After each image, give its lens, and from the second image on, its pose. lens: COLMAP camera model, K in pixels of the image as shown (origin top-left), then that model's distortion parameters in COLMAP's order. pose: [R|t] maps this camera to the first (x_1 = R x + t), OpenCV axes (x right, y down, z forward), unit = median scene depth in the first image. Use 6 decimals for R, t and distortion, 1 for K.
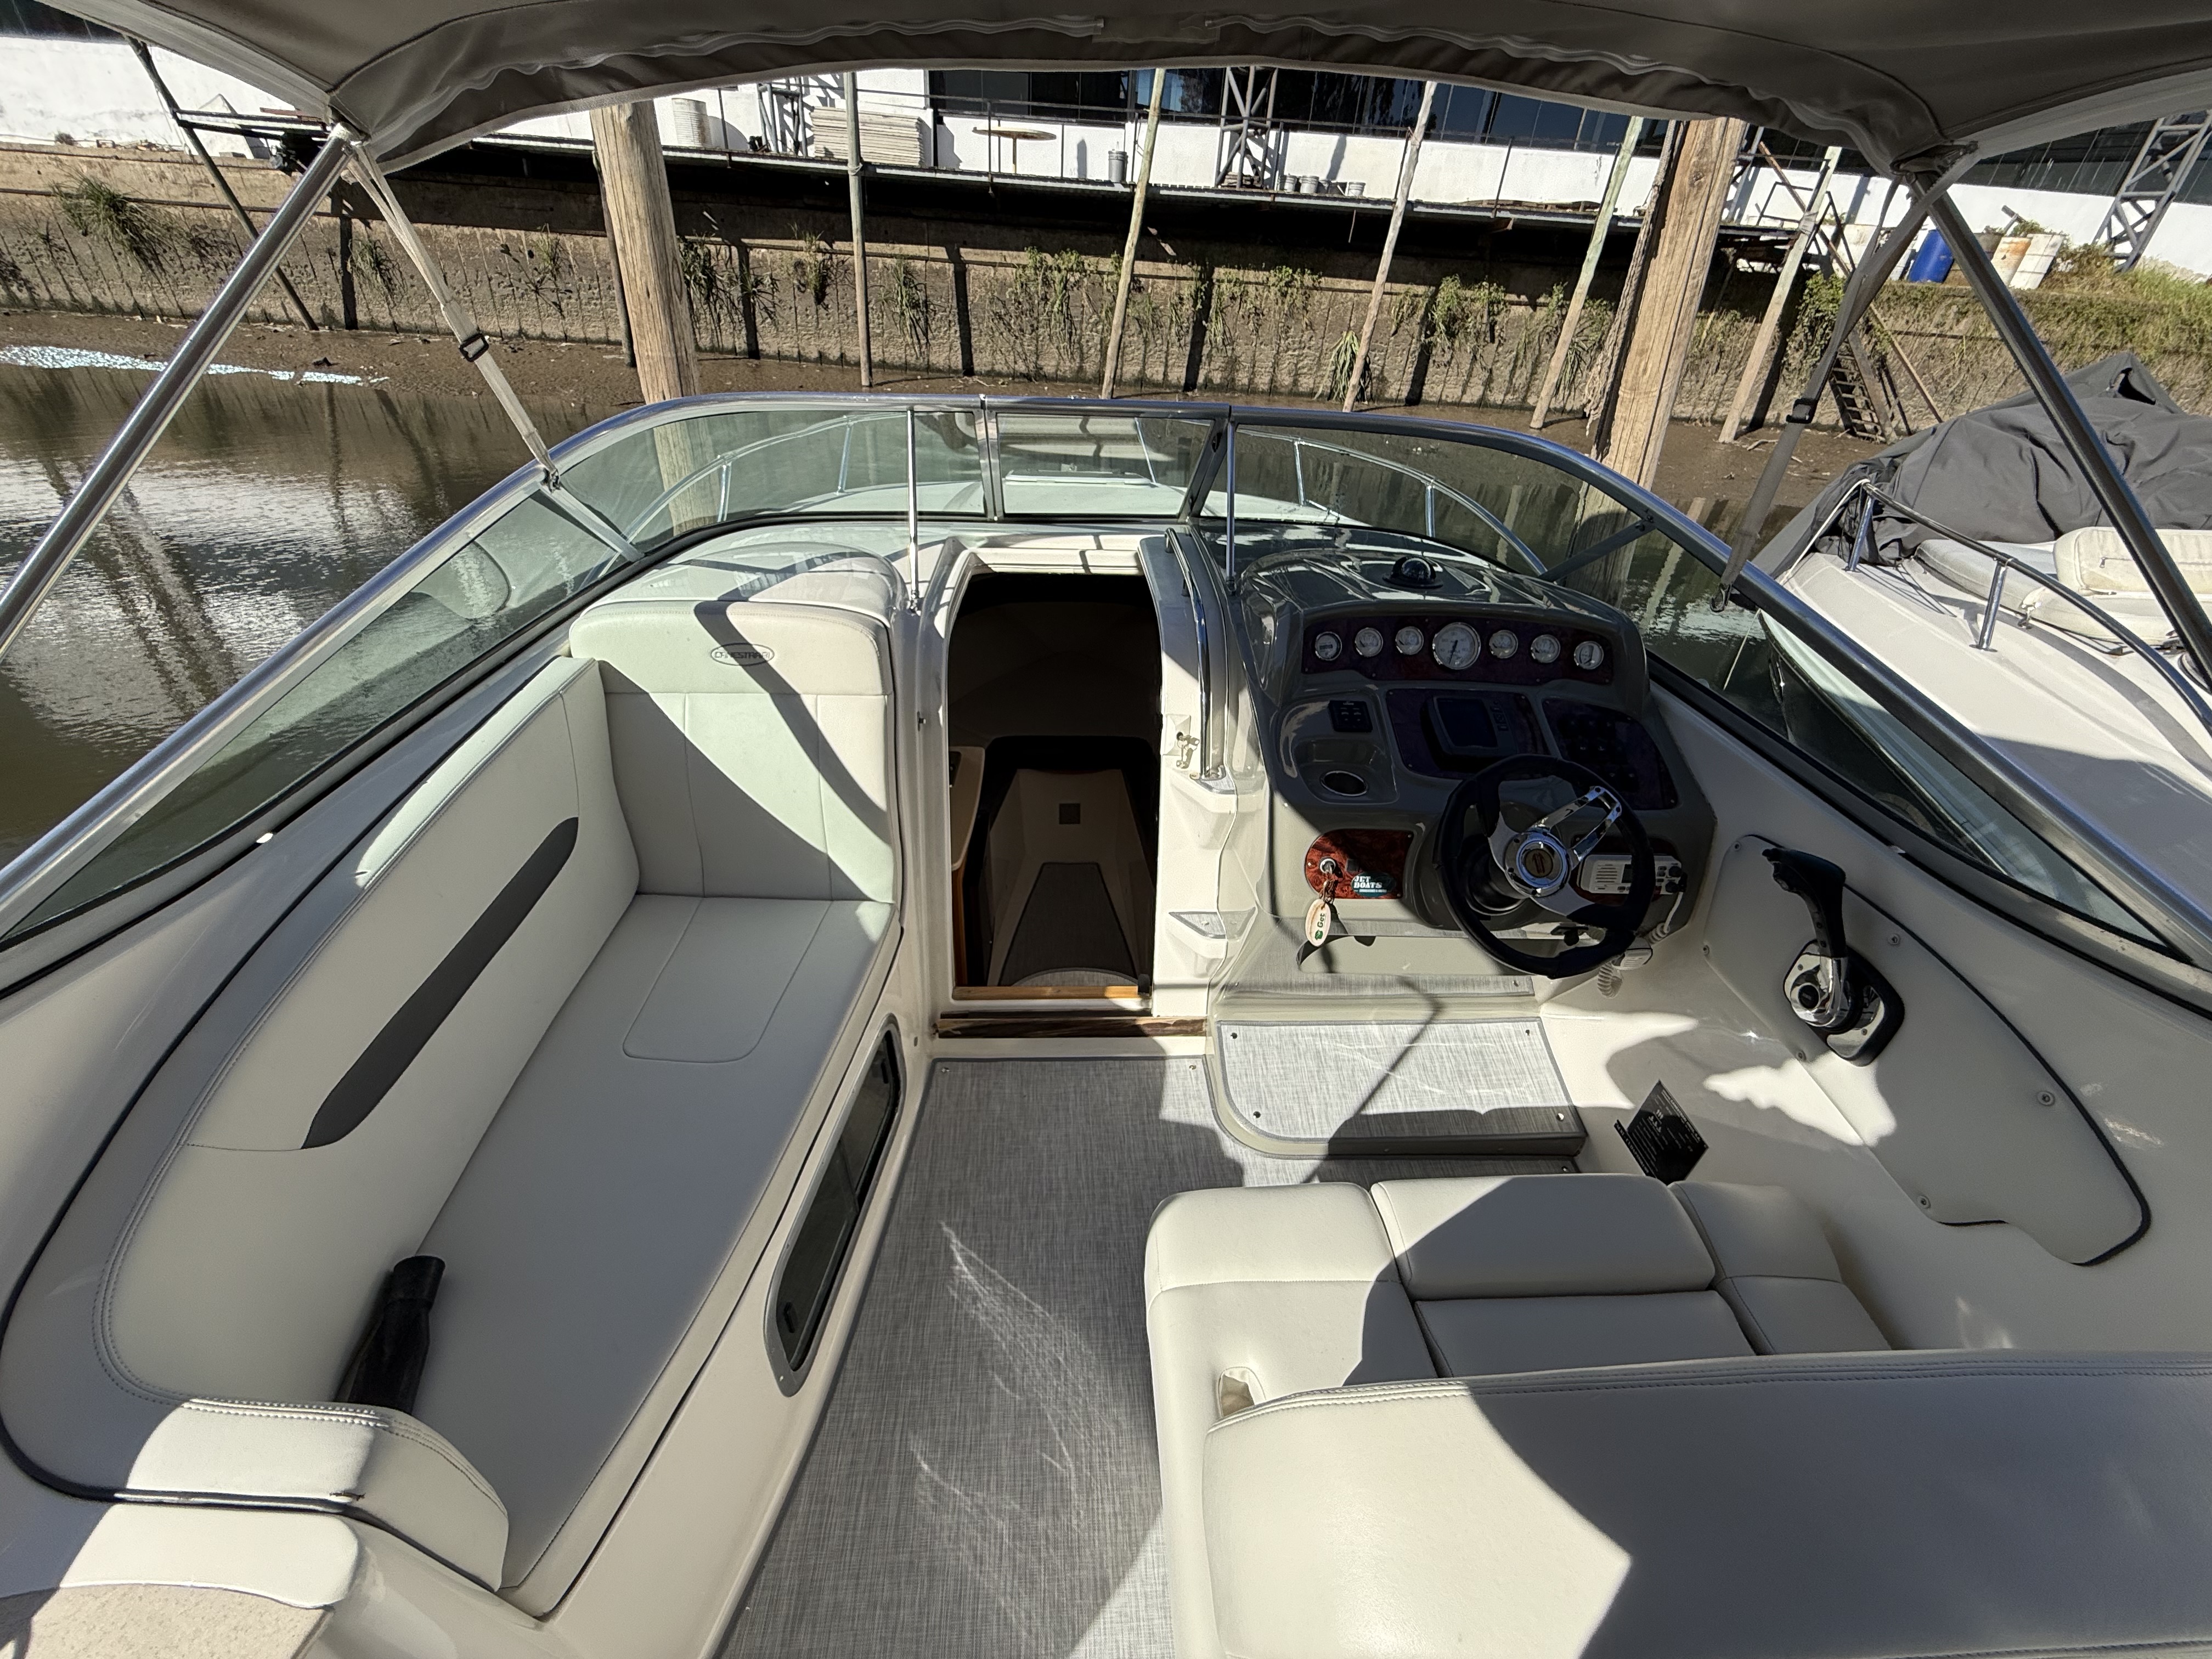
lens RADIAL K [[877.5, 0, 1106.5], [0, 877.5, 824.0], [0, 0, 1]] dist [-0.001538, 0.005582]
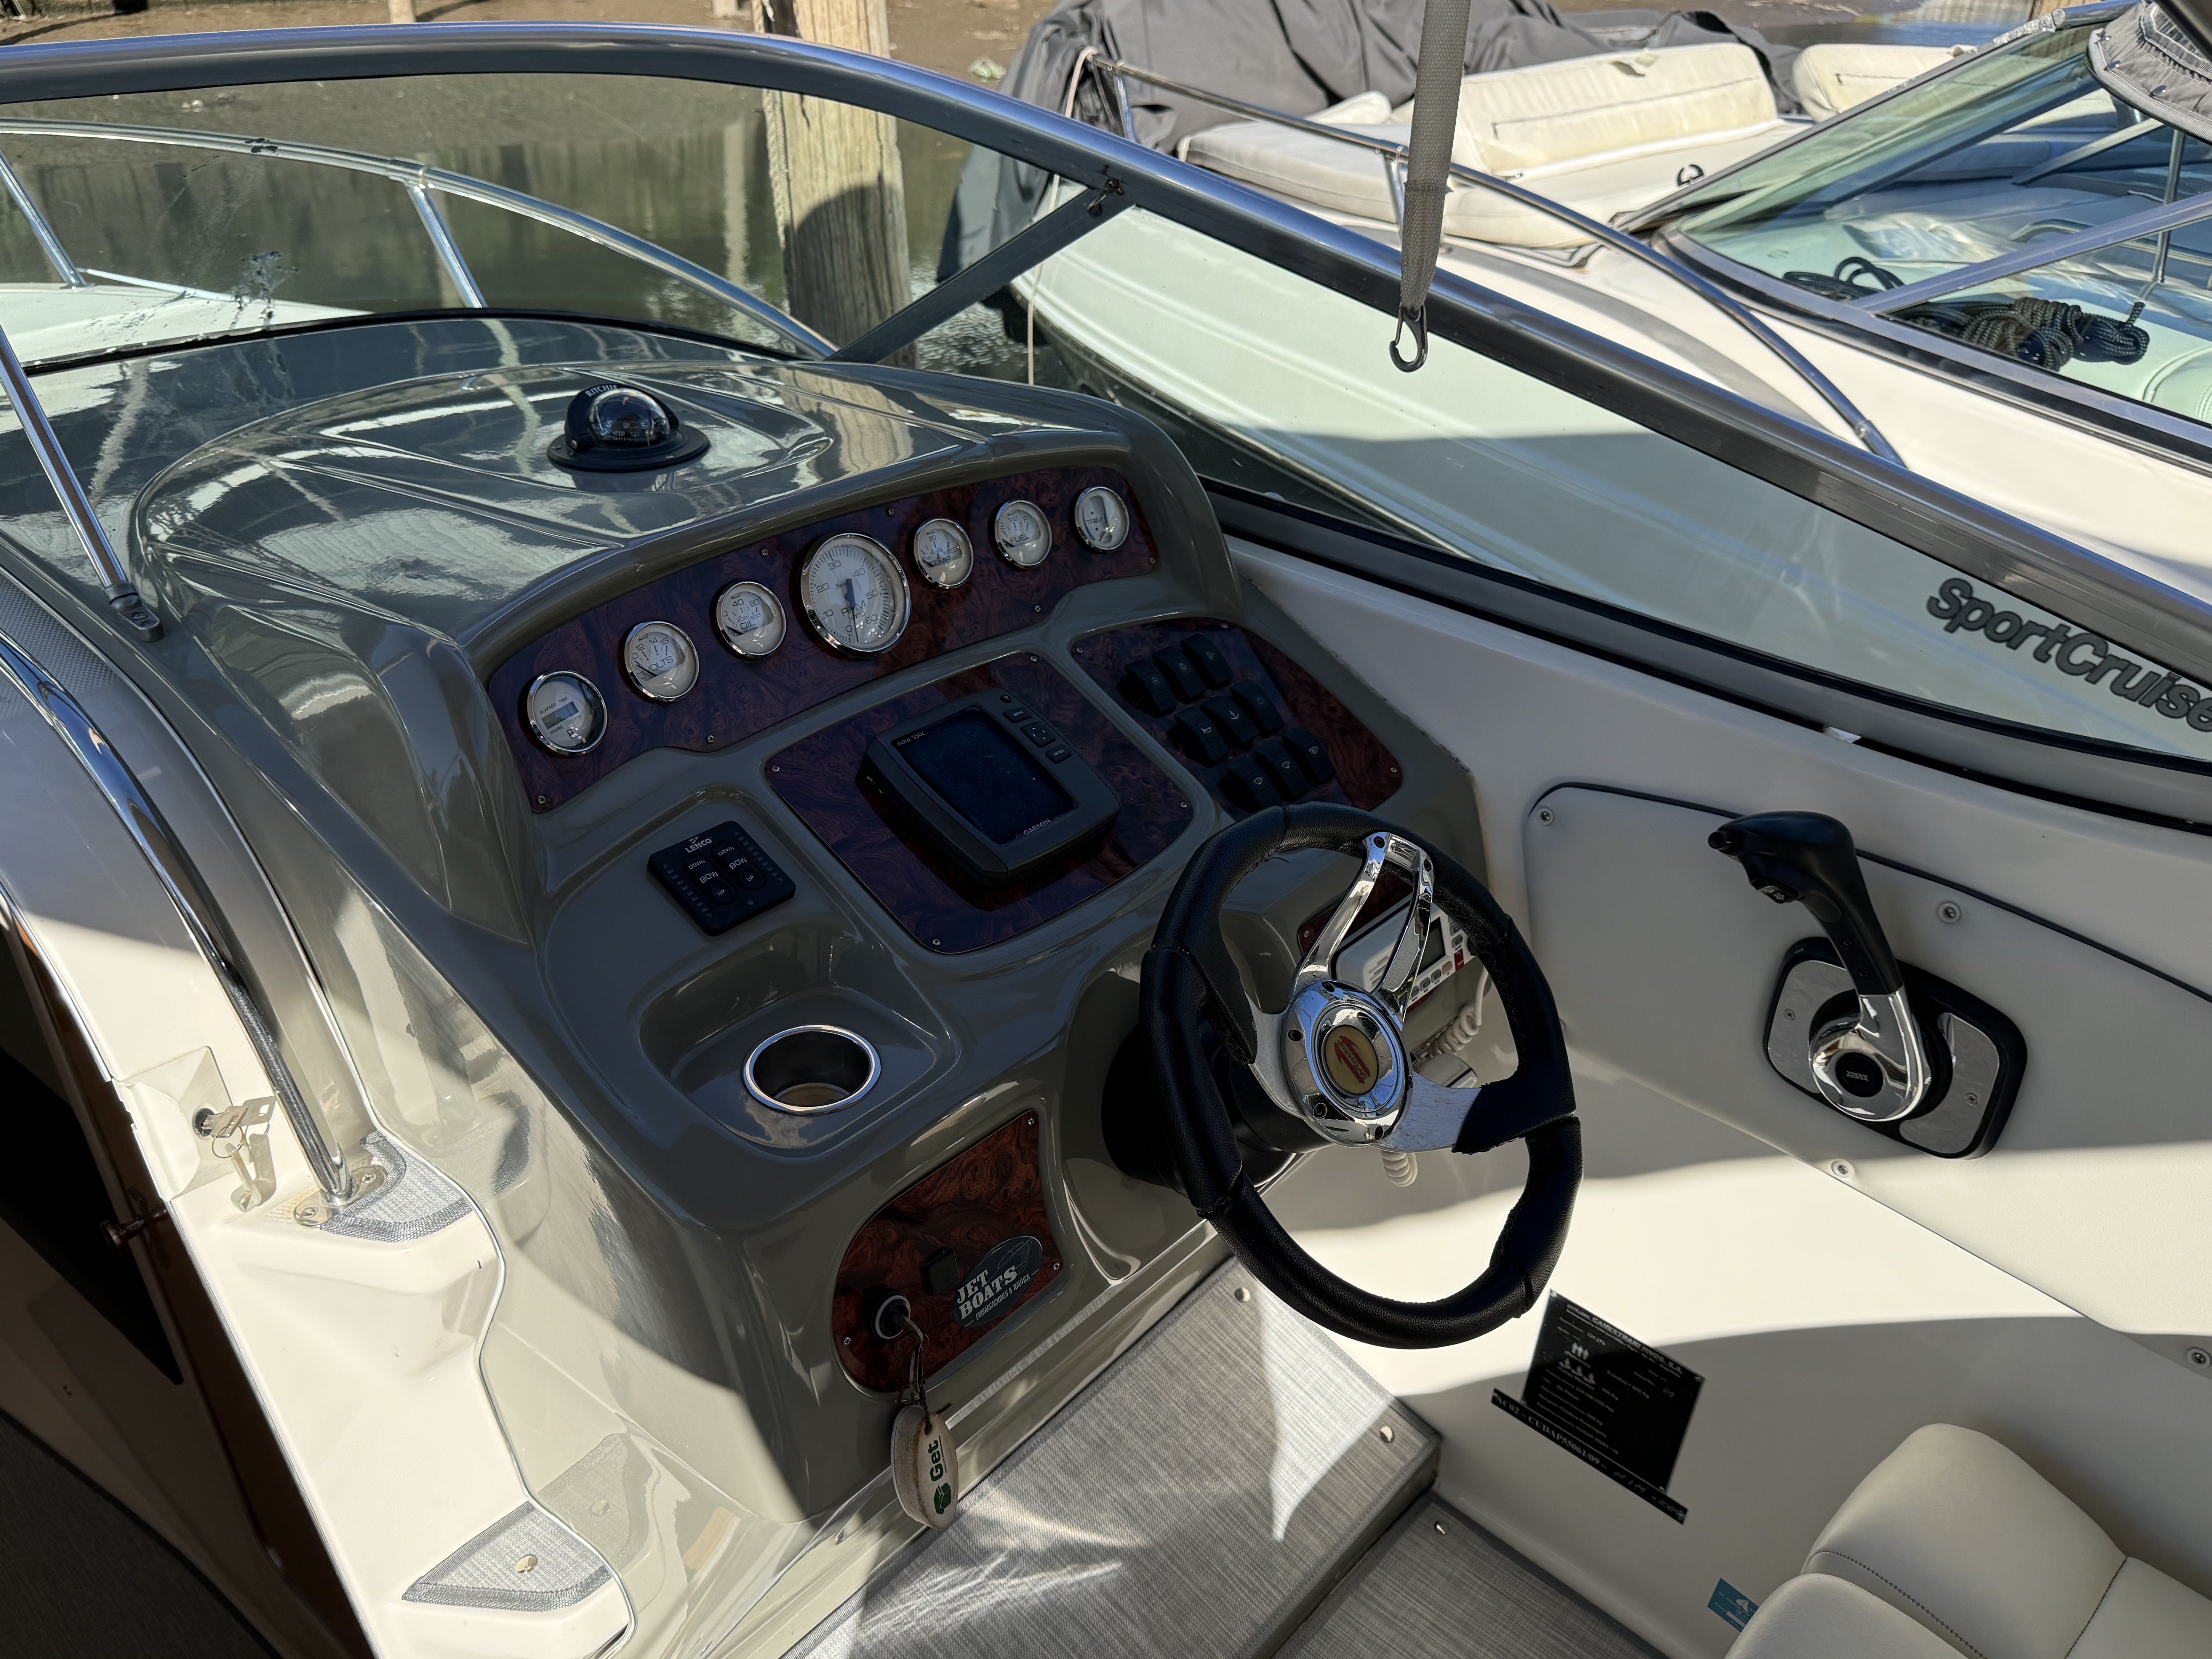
lens RADIAL K [[1718.4, 0, 1096.8], [0, 1718.4, 846.7], [0, 0, 1]] dist [0.044355, -0.056113]
pose [[0.702502, -0.398269, 0.589808, -0.018404], [0.391273, 0.908399, 0.147365, -0.161745], [-0.594472, 0.127251, 0.793984, 0.327170]]
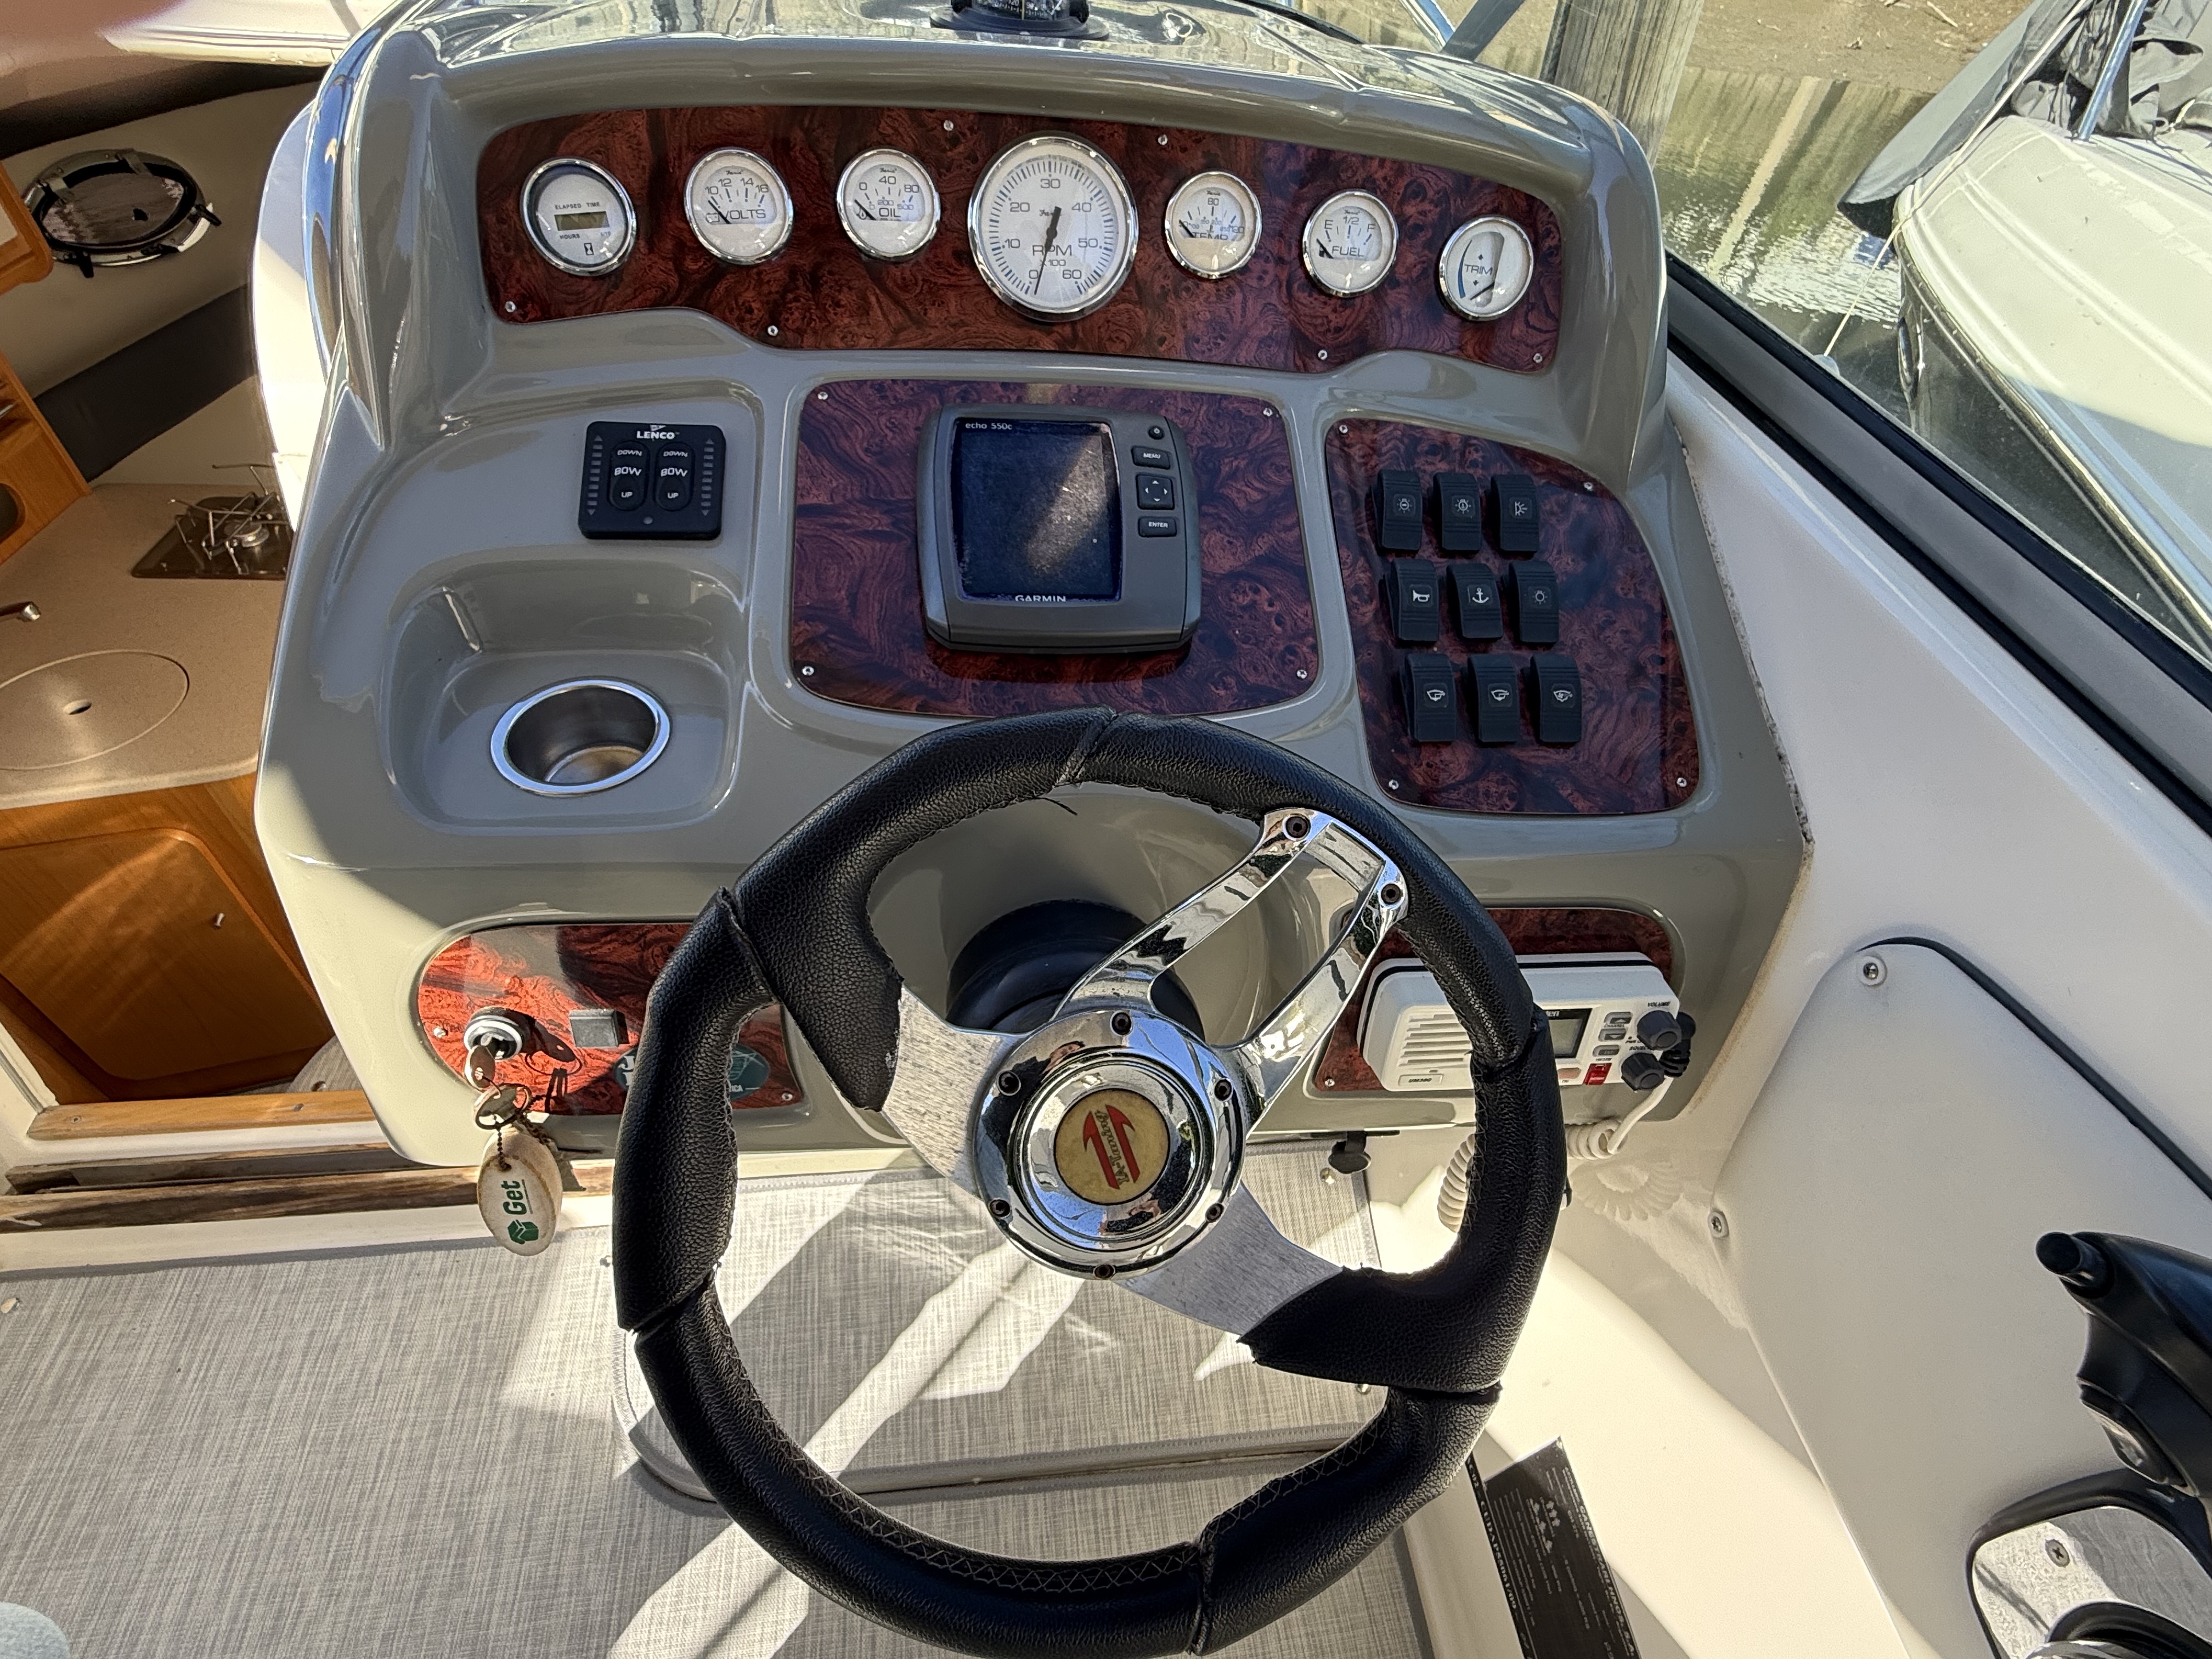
lens RADIAL K [[1102.2, 0, 1068.6], [0, 1102.2, 828.1], [0, 0, 1]] dist [-0.002317, -0.000557]
pose [[0.998358, -0.019115, 0.053993, 0.359508], [0.005720, 0.971230, 0.238074, -0.089154], [-0.056990, -0.237375, 0.969745, 0.557962]]
